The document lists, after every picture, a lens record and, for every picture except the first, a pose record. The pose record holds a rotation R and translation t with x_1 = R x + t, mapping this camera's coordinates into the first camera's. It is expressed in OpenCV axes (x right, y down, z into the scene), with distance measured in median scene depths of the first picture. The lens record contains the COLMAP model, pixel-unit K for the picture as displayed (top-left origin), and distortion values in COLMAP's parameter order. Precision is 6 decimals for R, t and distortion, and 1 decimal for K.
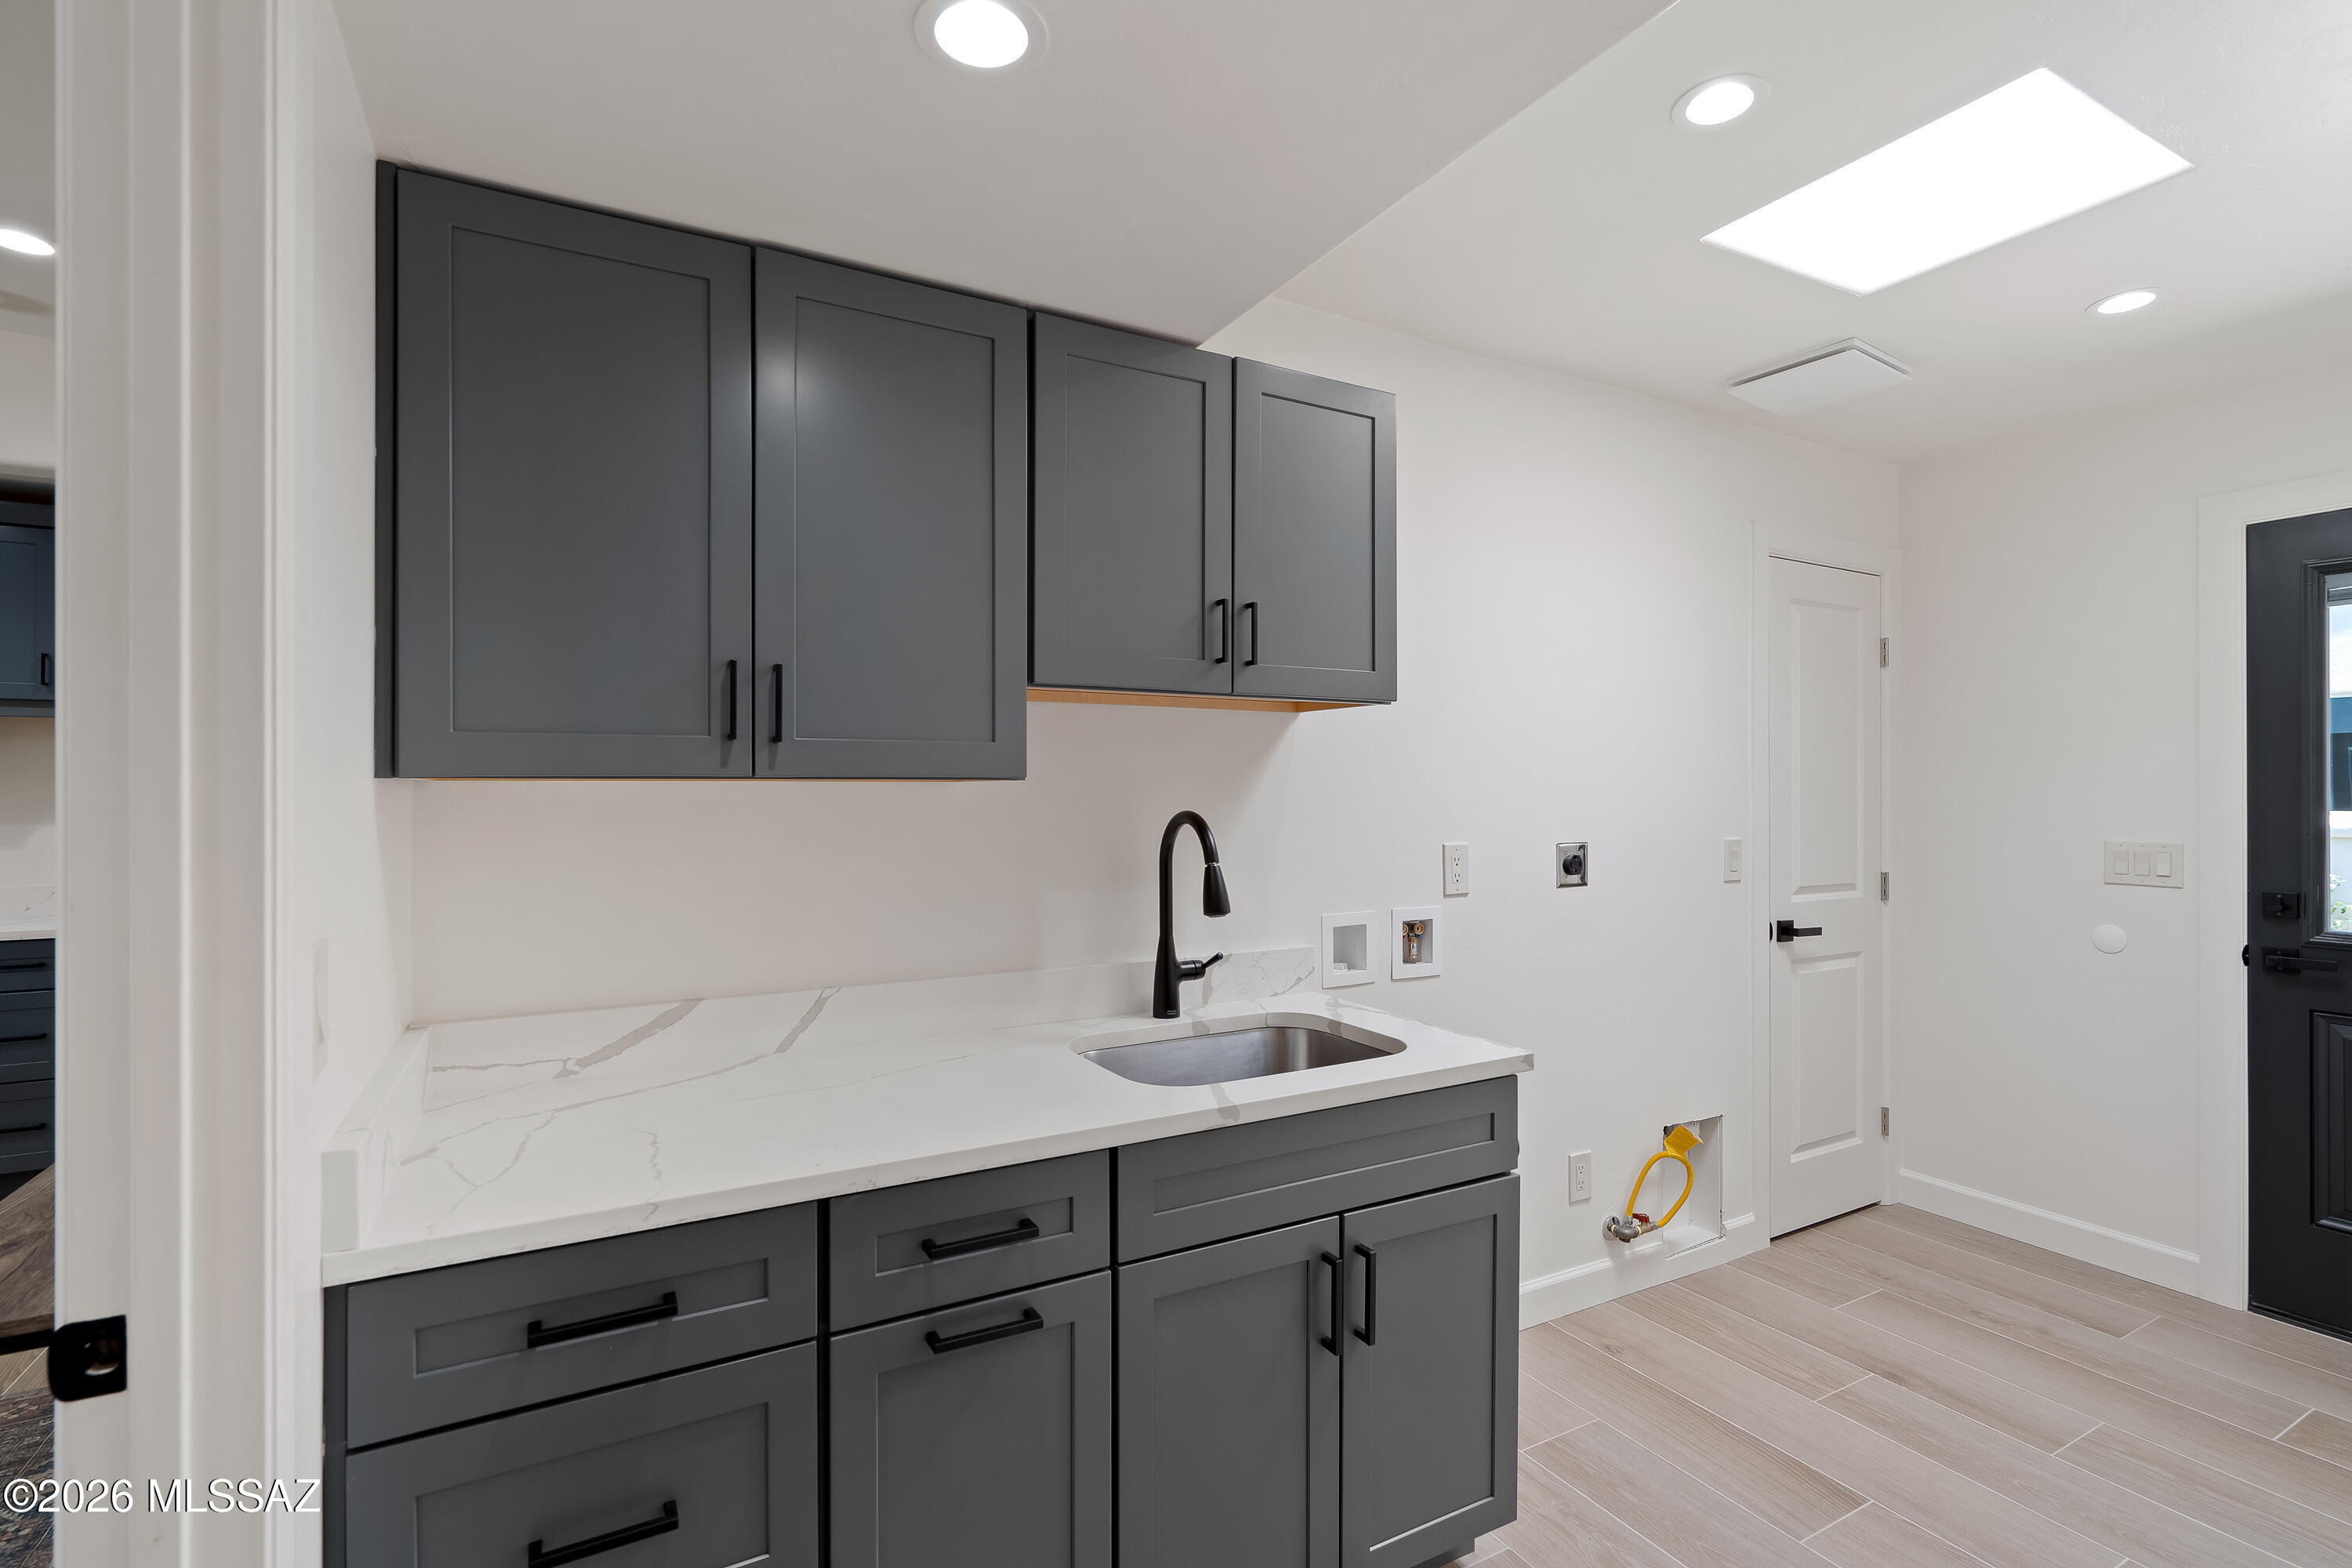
lens RADIAL K [[1068.2, 0, 1172.2], [0, 1068.2, 798.6], [0, 0, 1]] dist [0.001004, 0.000324]
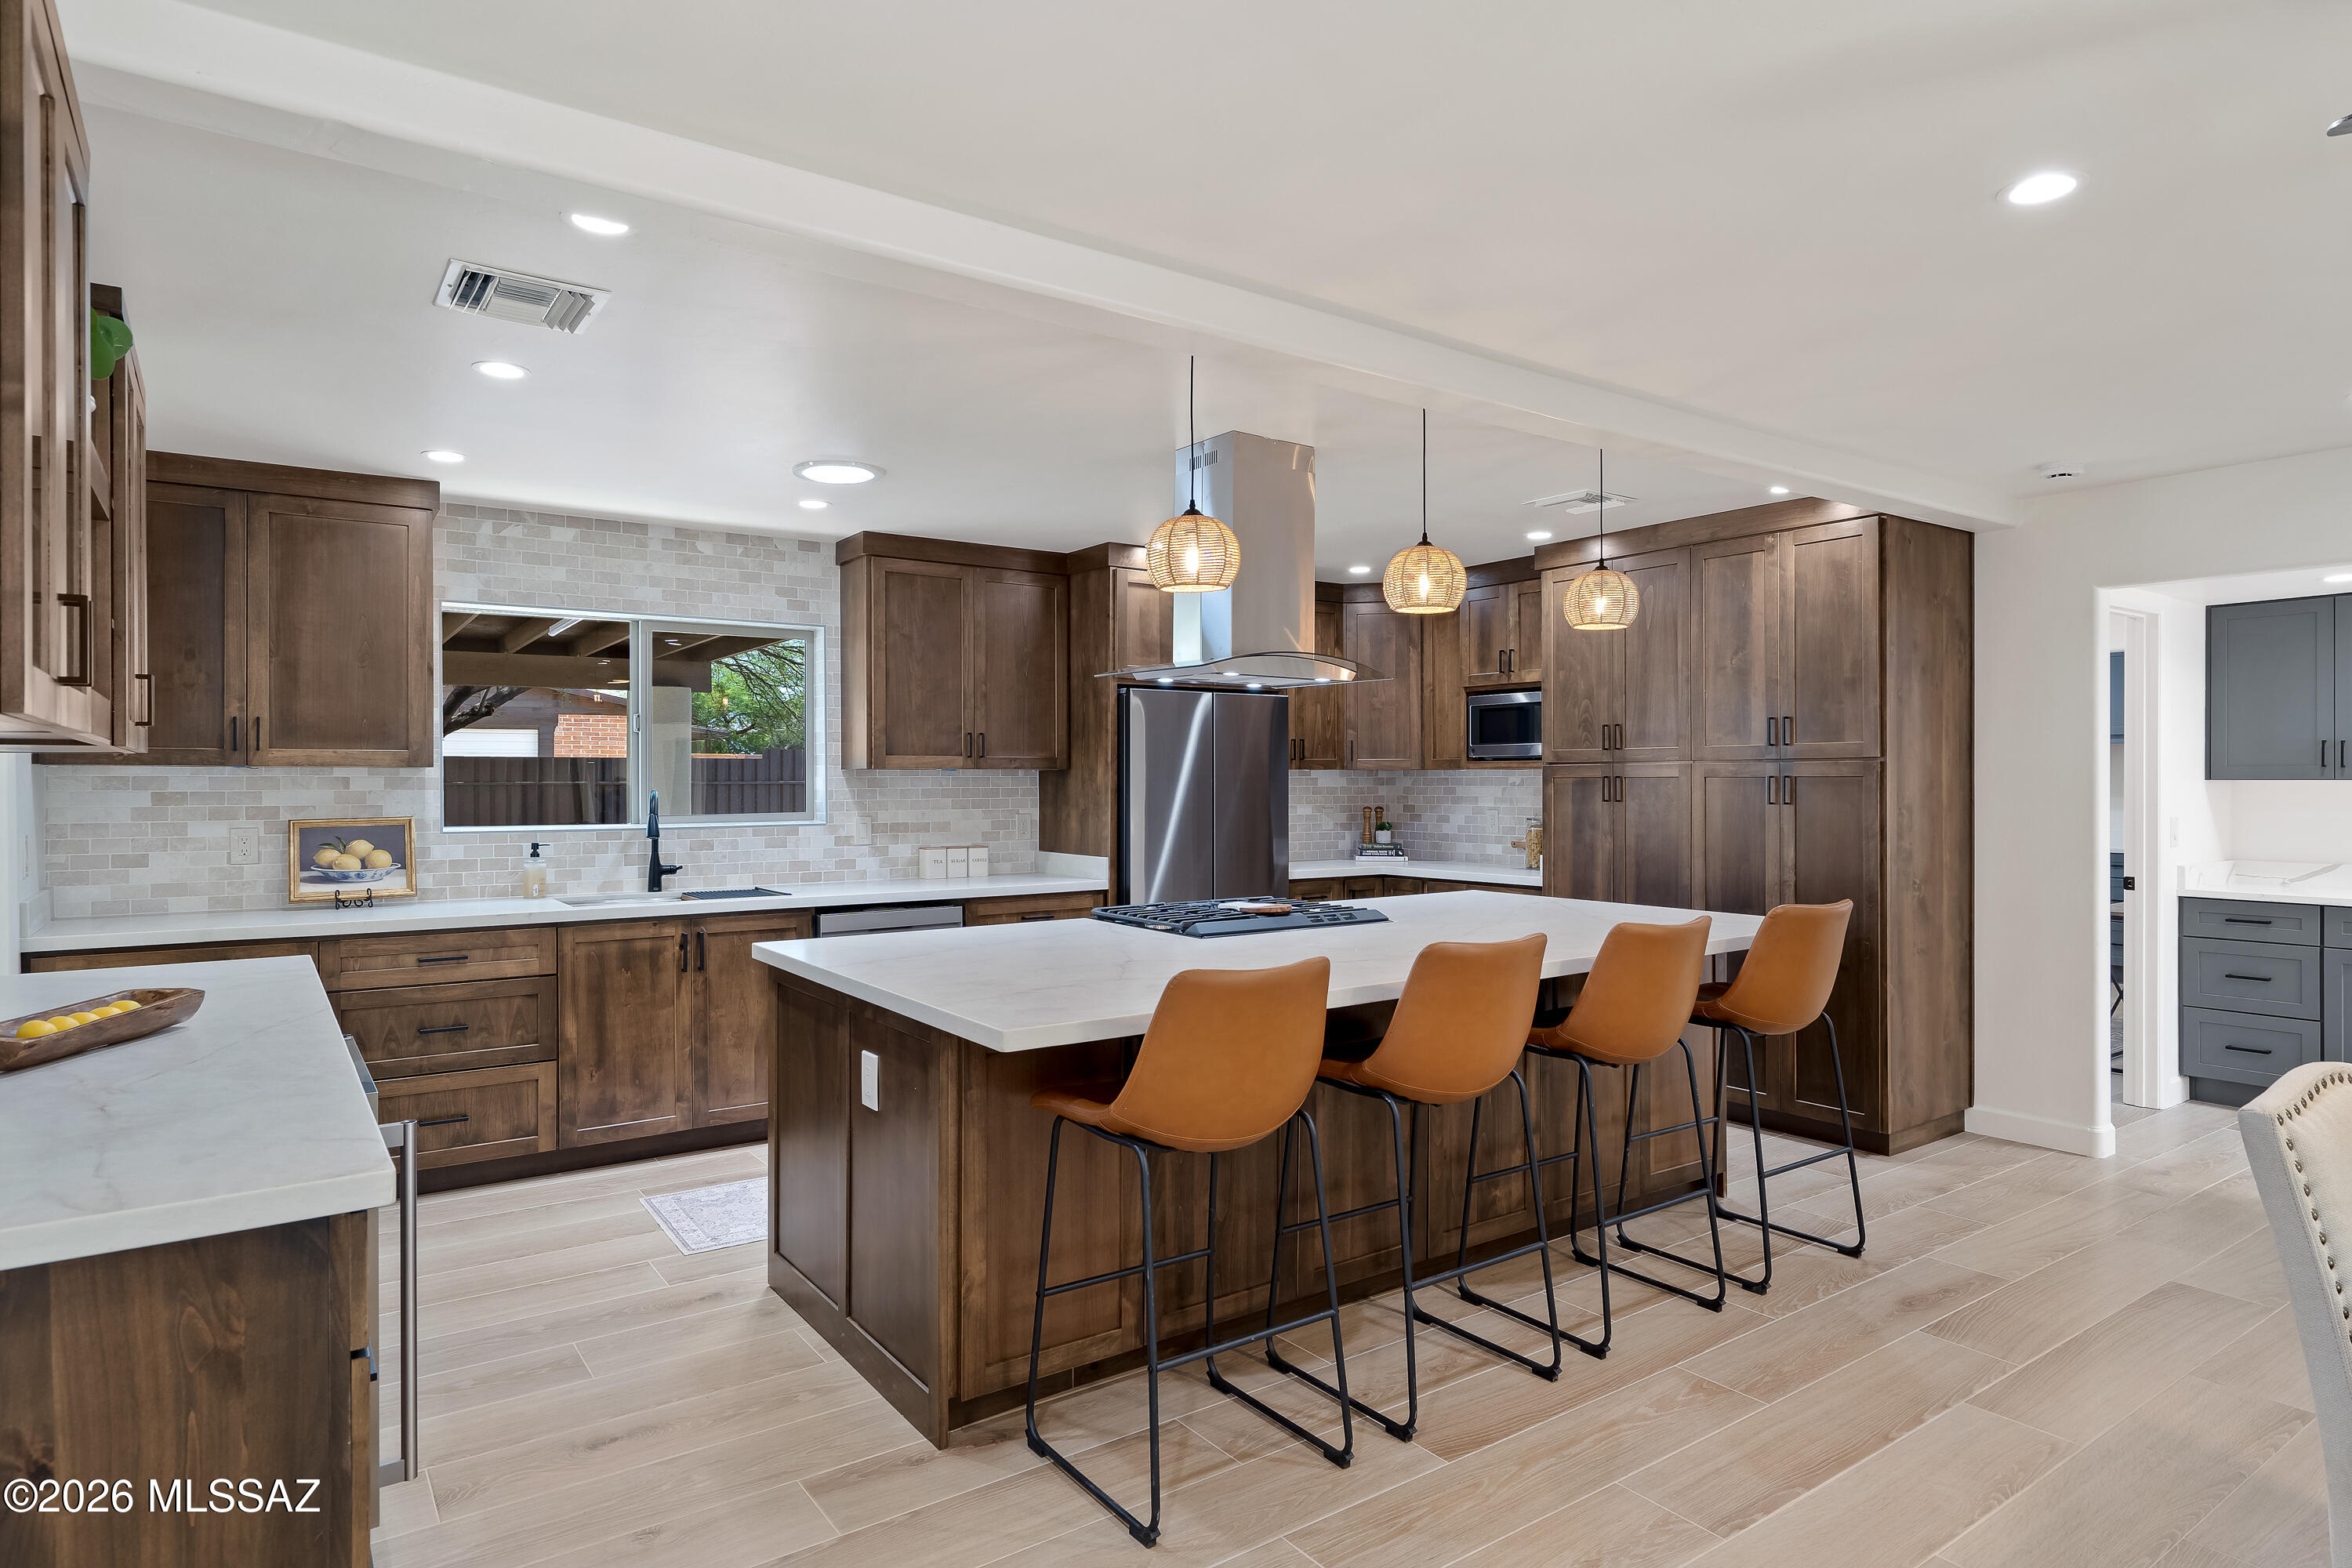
lens RADIAL K [[1317.3, 0, 1176.0], [0, 1317.3, 784.0], [0, 0, 1]] dist [0.003083, 0.000437]
pose [[0.113868, 0.000785, -0.993496, 3.101984], [0.001034, 0.999999, 0.000909, -0.013813], [0.993495, -0.001131, 0.113867, -2.790608]]
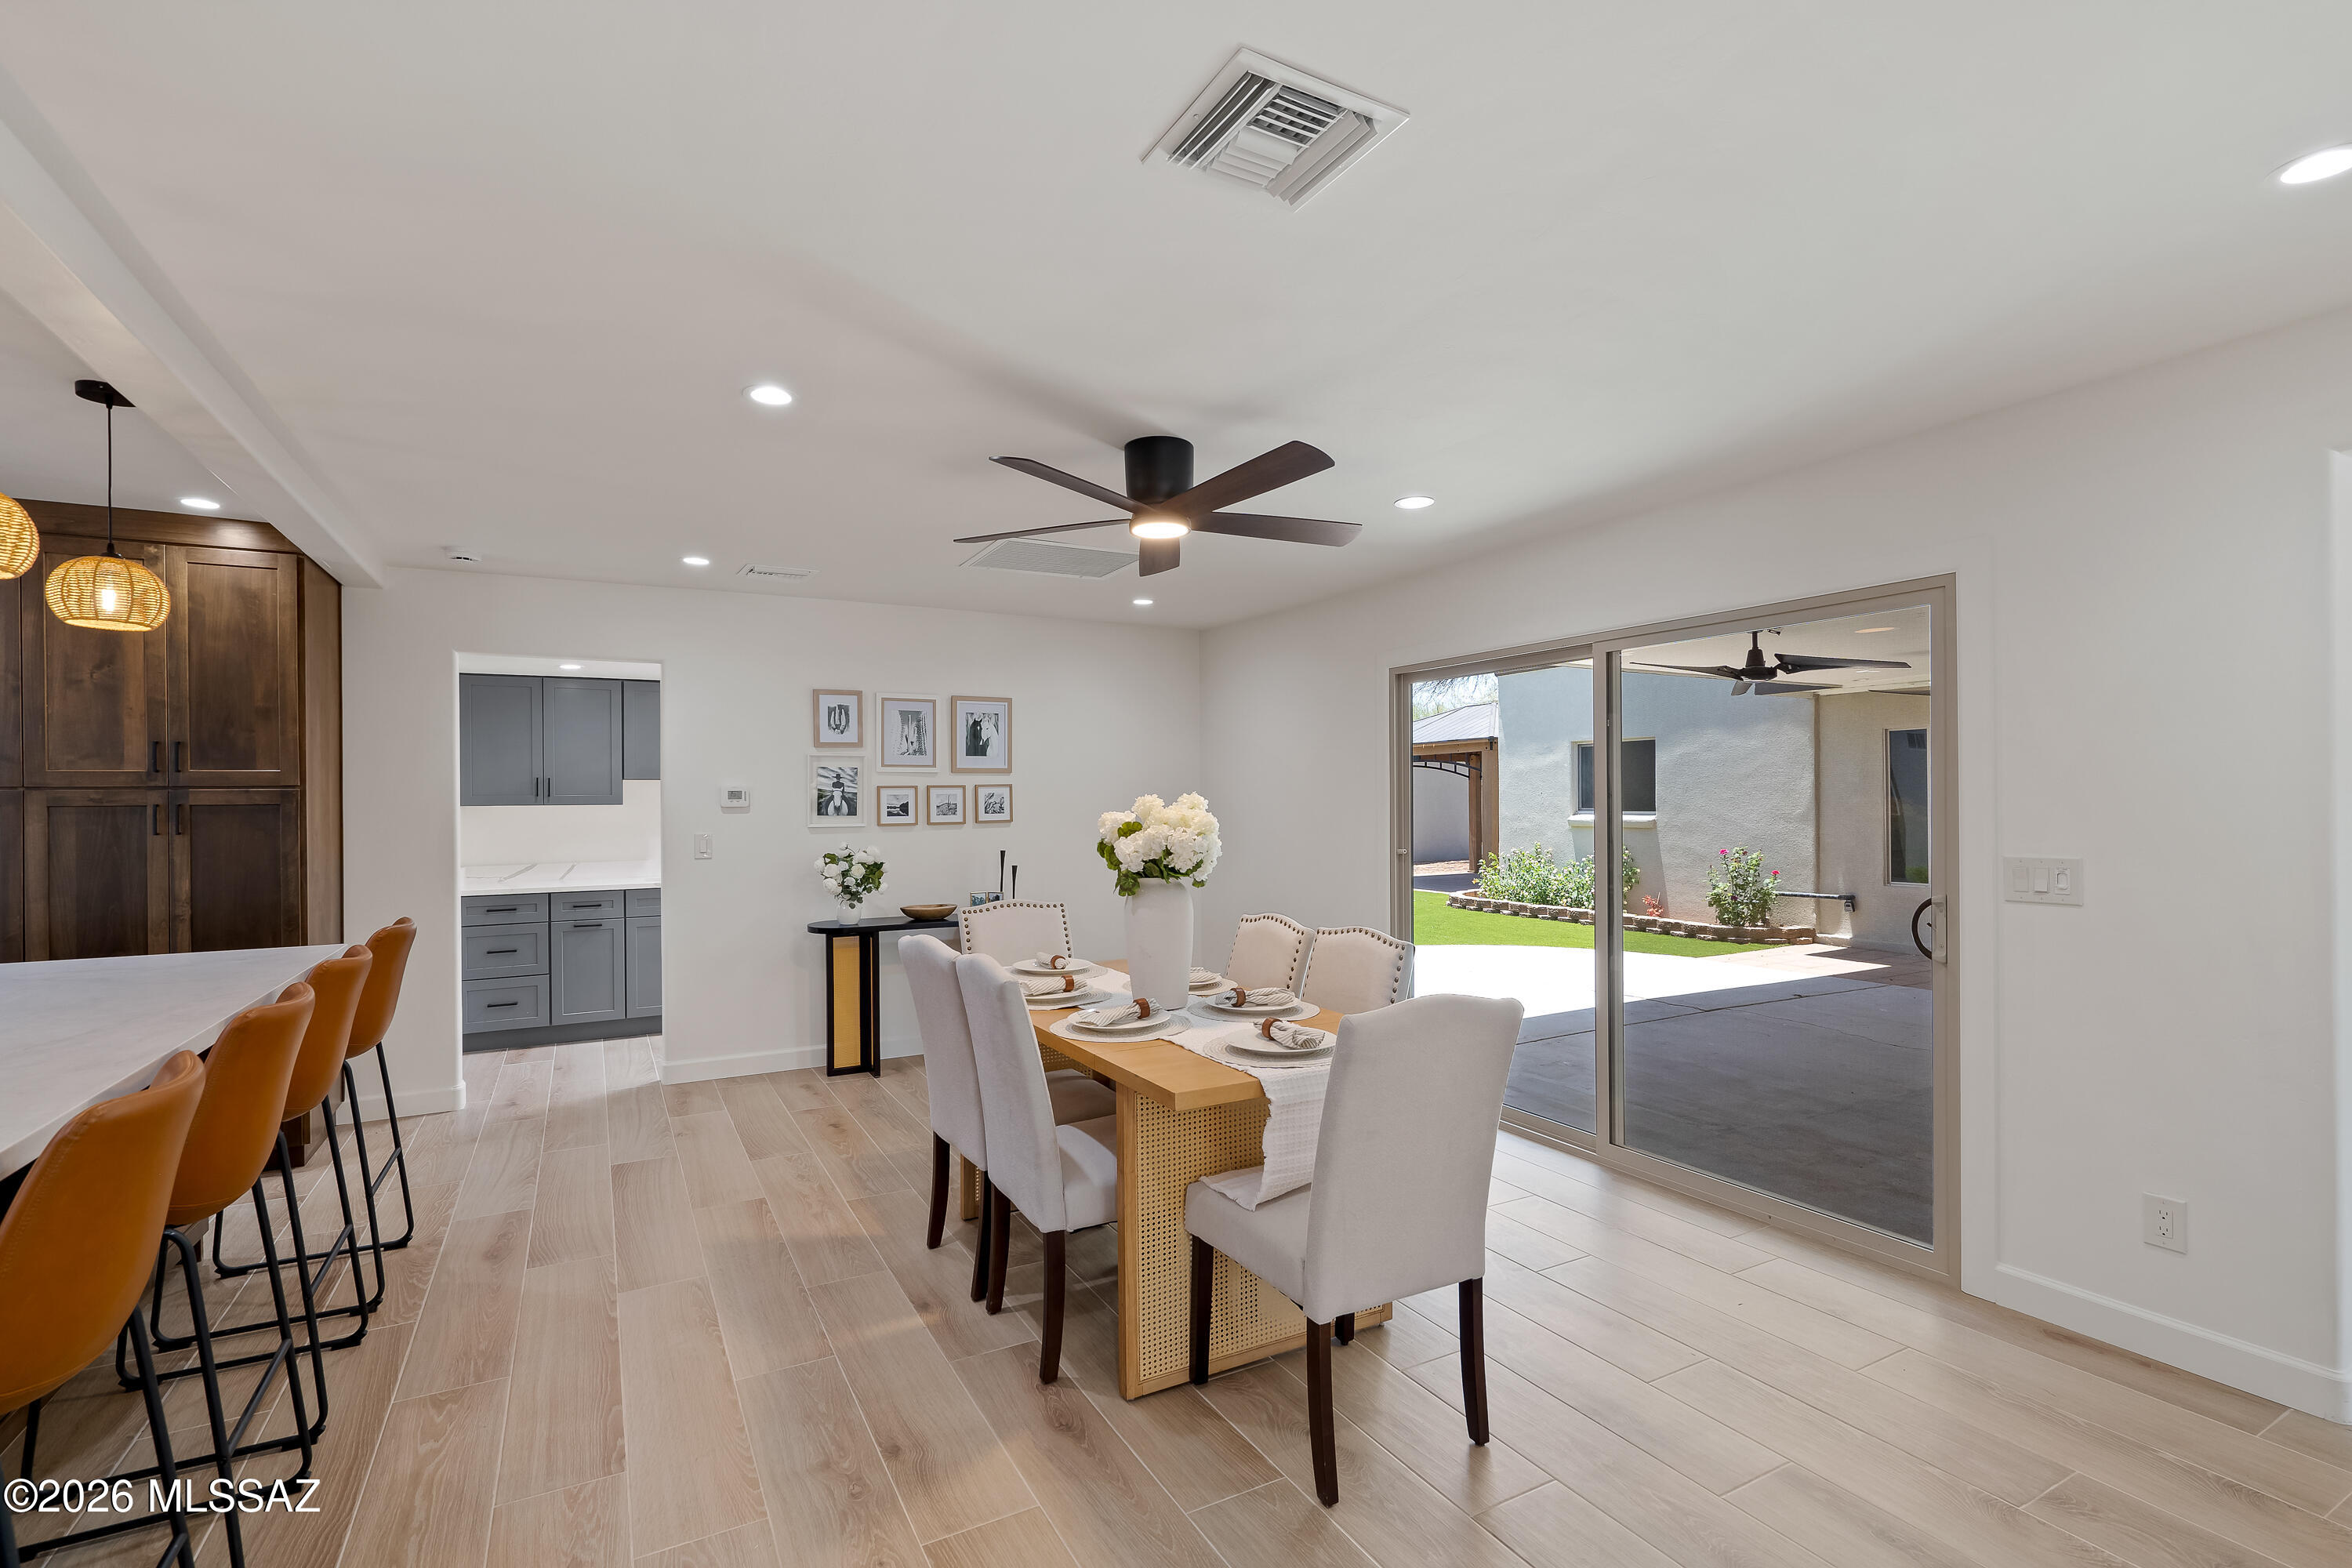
lens RADIAL K [[1068.2, 0, 1172.2], [0, 1068.2, 798.6], [0, 0, 1]] dist [0.001004, 0.000324]
pose [[0.999940, -0.010551, -0.003101, 2.287317], [0.010546, 0.999943, -0.001669, -0.014055], [0.003118, 0.001636, 0.999994, -3.480823]]
